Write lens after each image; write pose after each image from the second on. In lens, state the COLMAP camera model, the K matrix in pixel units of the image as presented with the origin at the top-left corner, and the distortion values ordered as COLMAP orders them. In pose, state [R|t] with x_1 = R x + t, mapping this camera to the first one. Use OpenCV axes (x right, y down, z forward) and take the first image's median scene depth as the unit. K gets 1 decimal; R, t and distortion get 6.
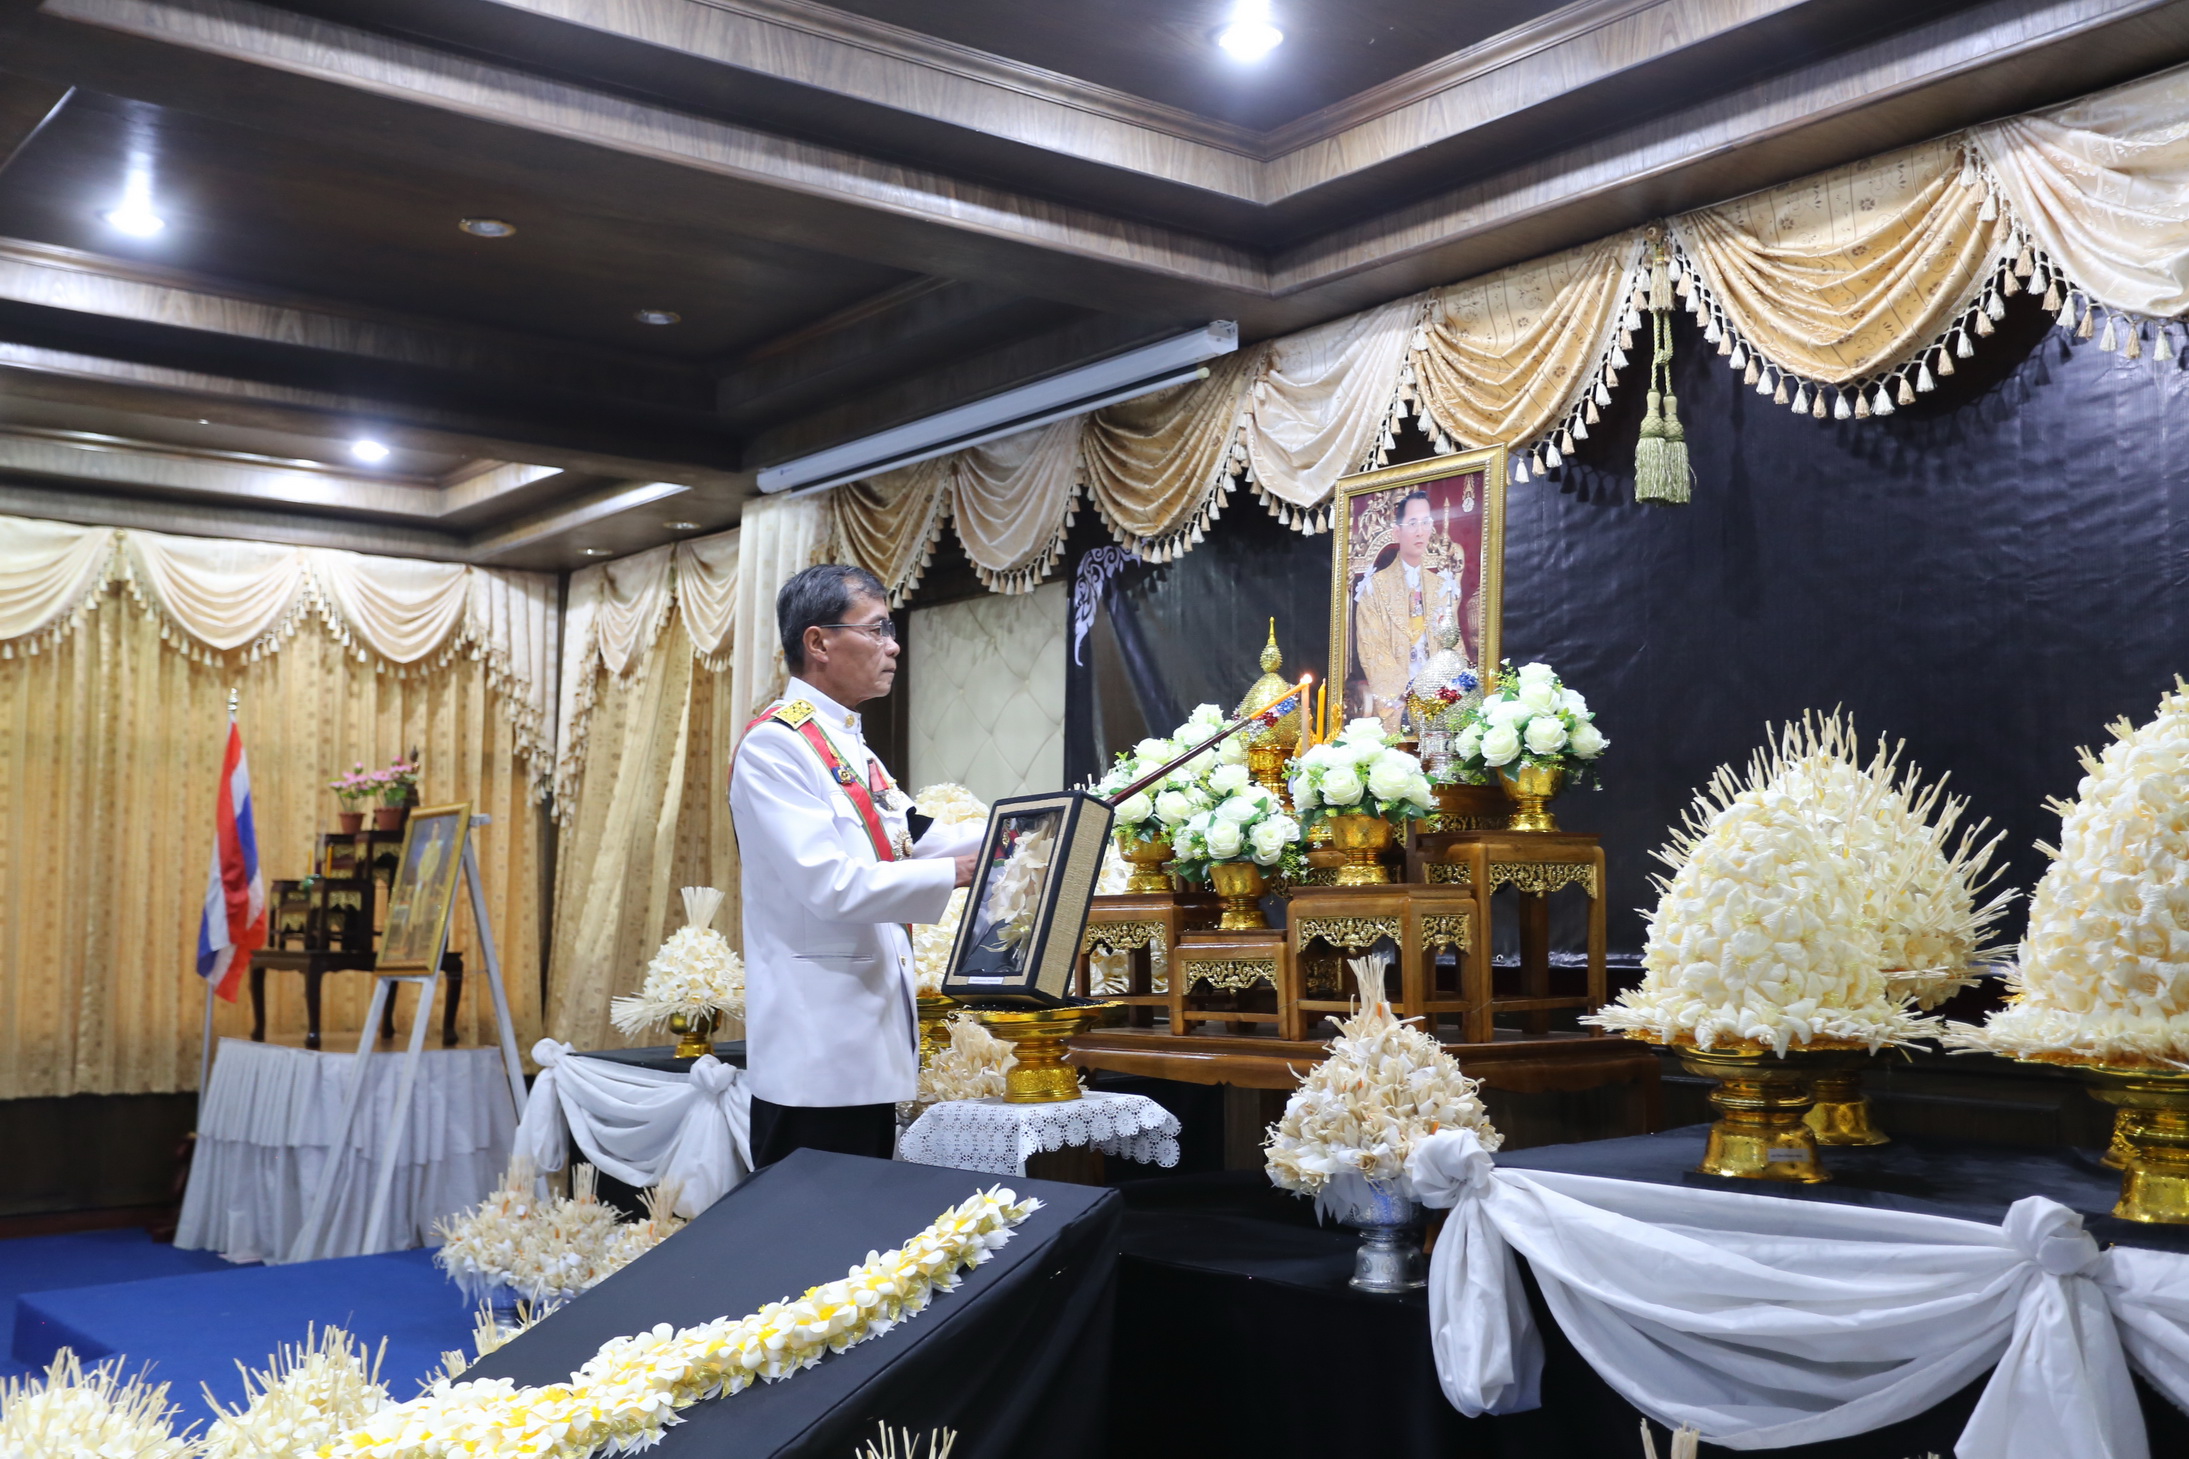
lens RADIAL K [[2206.8, 0, 1094.5], [0, 2206.8, 729.5], [0, 0, 1]] dist [-0.002466, 0.141003]
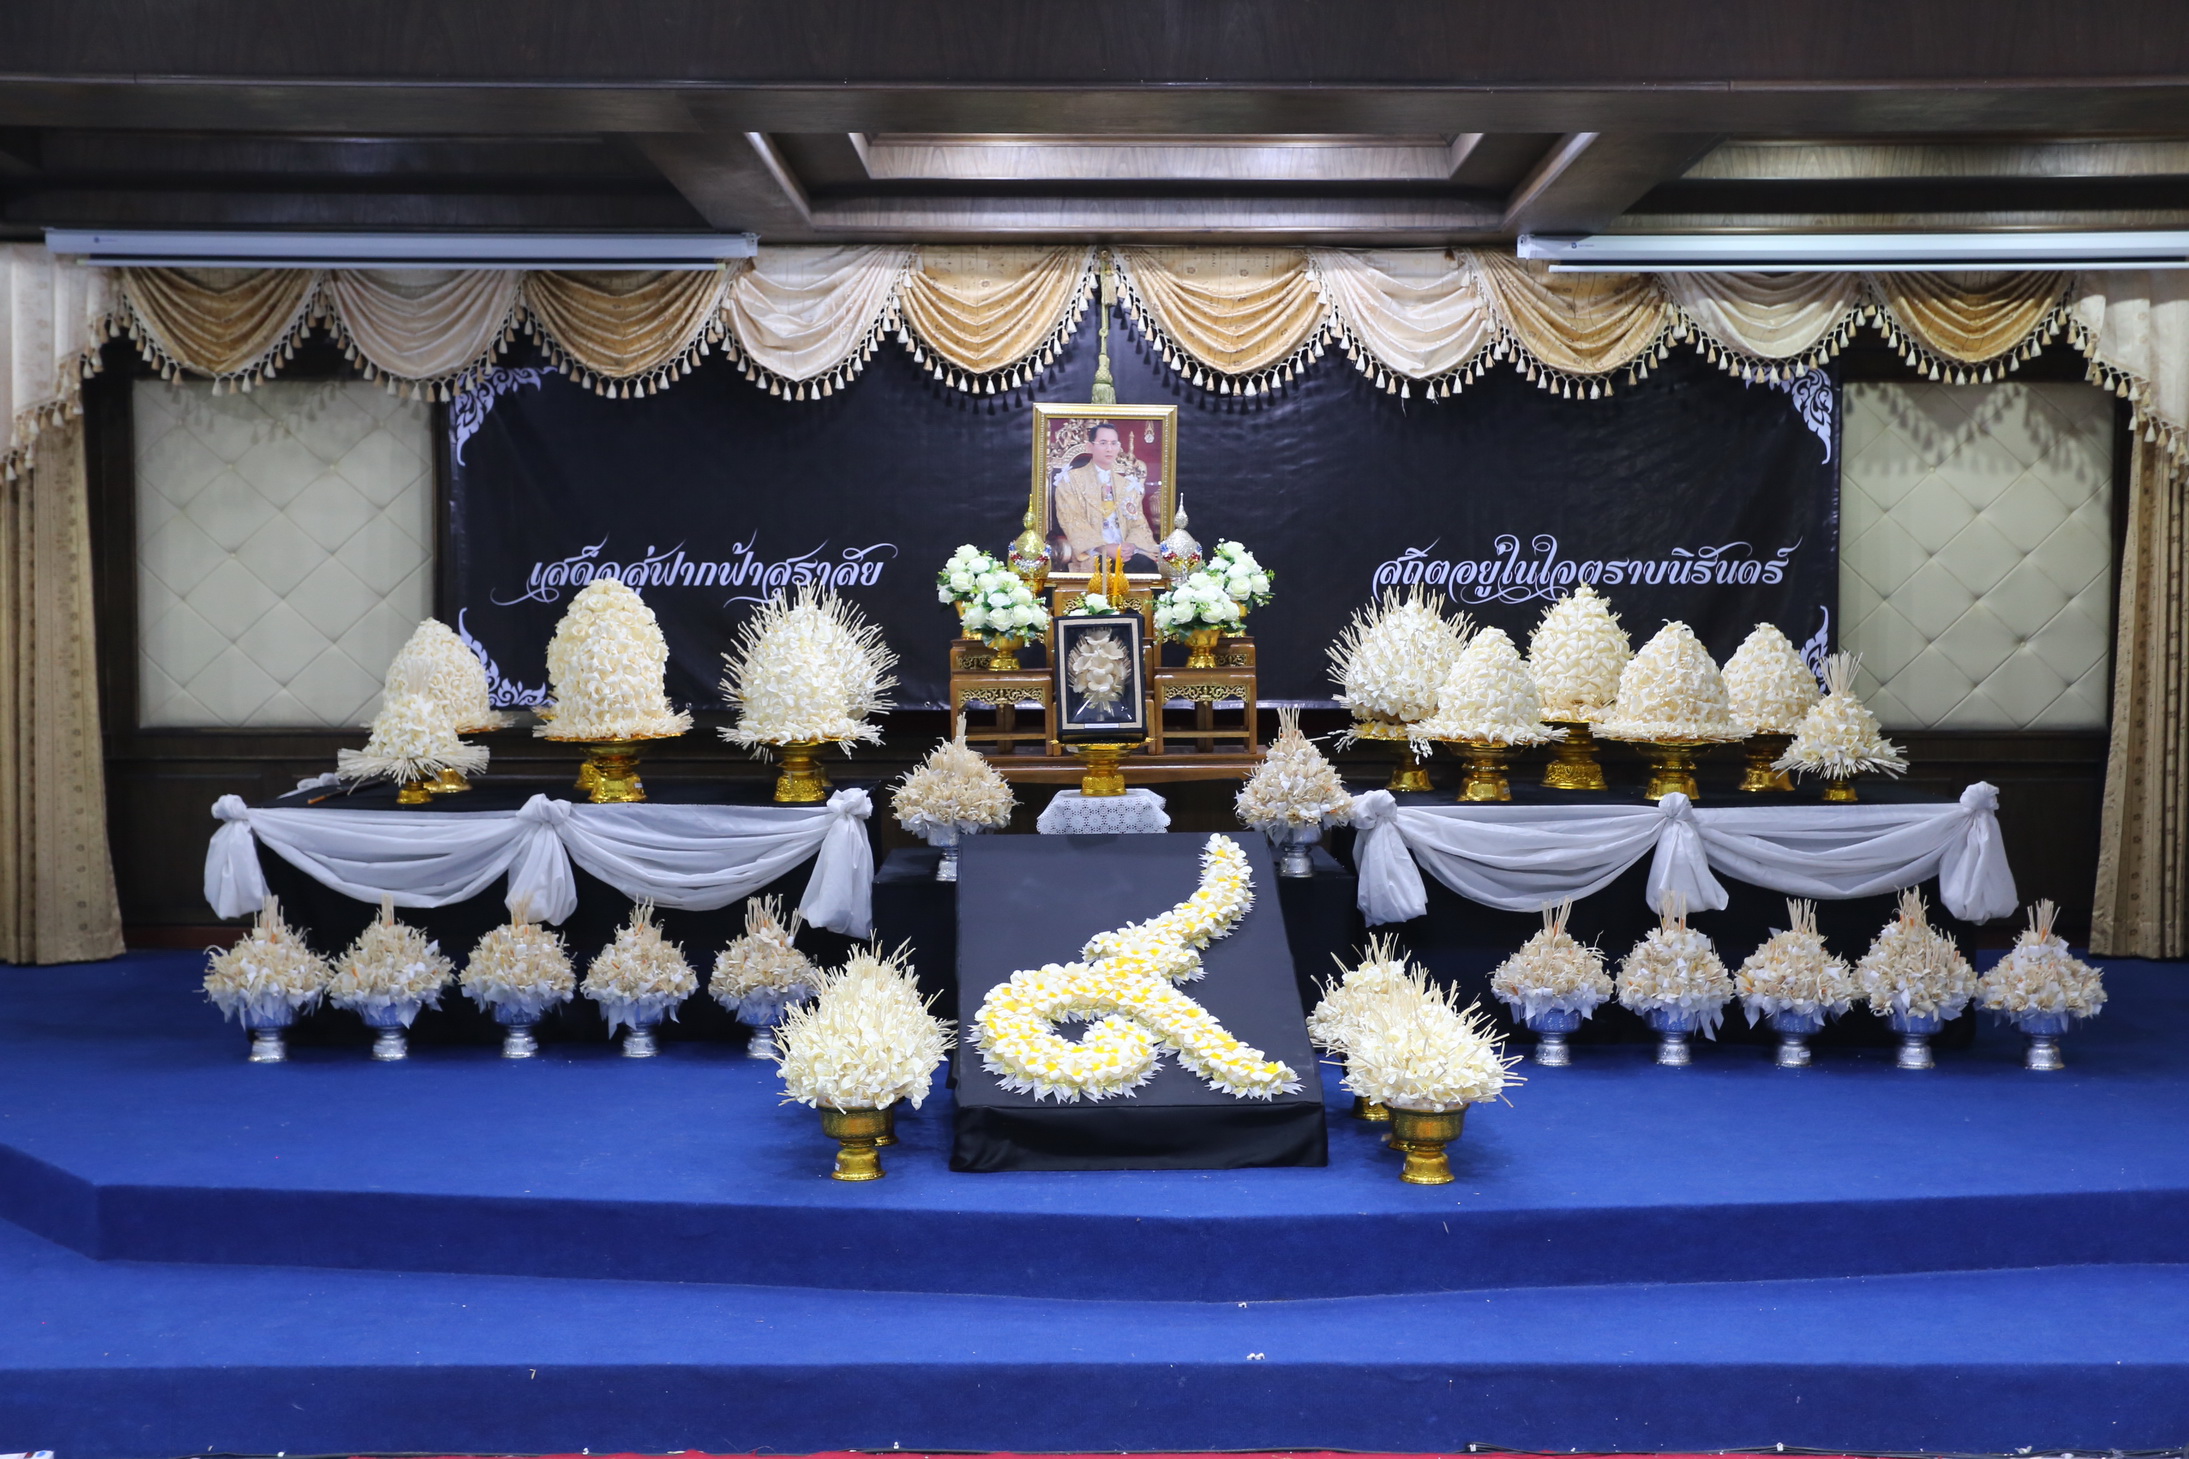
lens RADIAL K [[2422.1, 0, 1094.5], [0, 2422.1, 729.5], [0, 0, 1]] dist [0.024285, 0.037935]
pose [[0.603973, -0.028218, 0.796505, -1.102650], [-0.068523, 0.993834, 0.087168, -0.032539], [-0.794054, -0.107226, 0.598315, -0.079608]]
